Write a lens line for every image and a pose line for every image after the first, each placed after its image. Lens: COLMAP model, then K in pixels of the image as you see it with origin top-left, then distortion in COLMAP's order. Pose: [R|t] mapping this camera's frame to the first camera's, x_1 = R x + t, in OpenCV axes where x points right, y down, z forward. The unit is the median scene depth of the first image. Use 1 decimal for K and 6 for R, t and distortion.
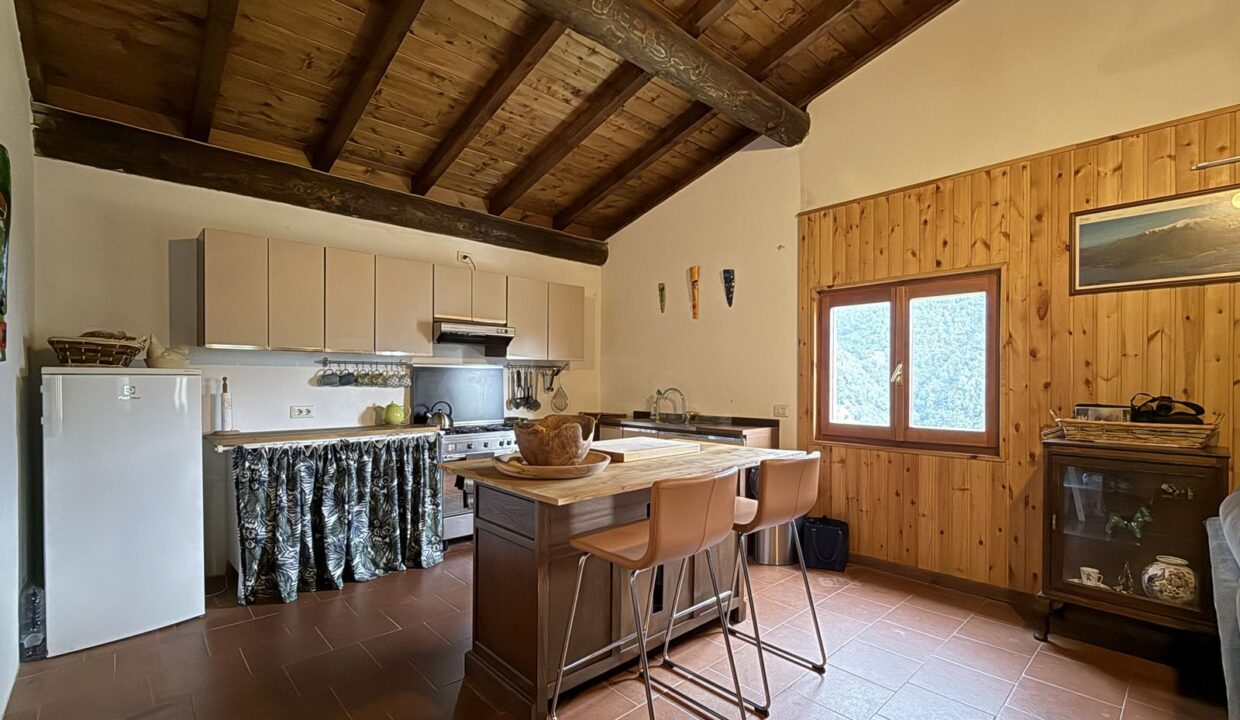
lens RADIAL K [[530.3, 0, 618.5], [0, 530.3, 384.5], [0, 0, 1]] dist [0.000025, -0.000333]
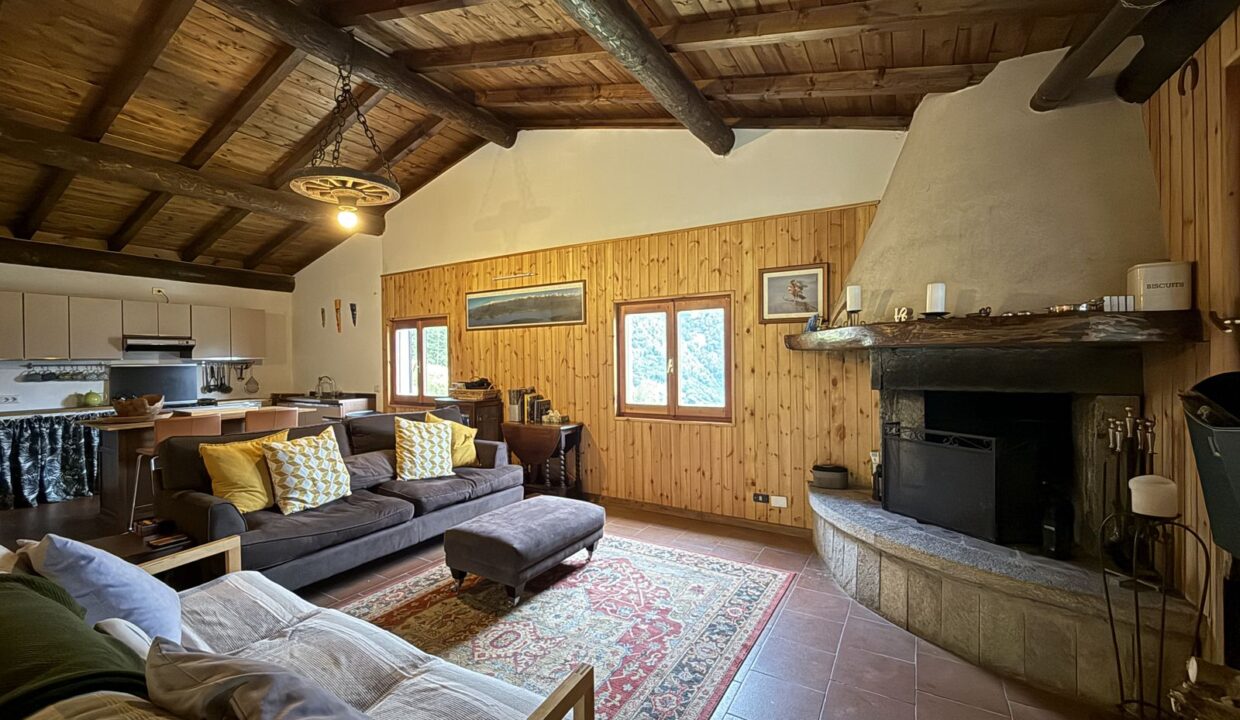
lens RADIAL K [[494.5, 0, 617.7], [0, 494.5, 361.9], [0, 0, 1]] dist [-0.001646, 0.000533]
pose [[0.959170, -0.015825, 0.282387, 0.676647], [0.017395, 0.999844, -0.003053, -0.021016], [-0.282295, 0.007841, 0.959296, -0.845204]]
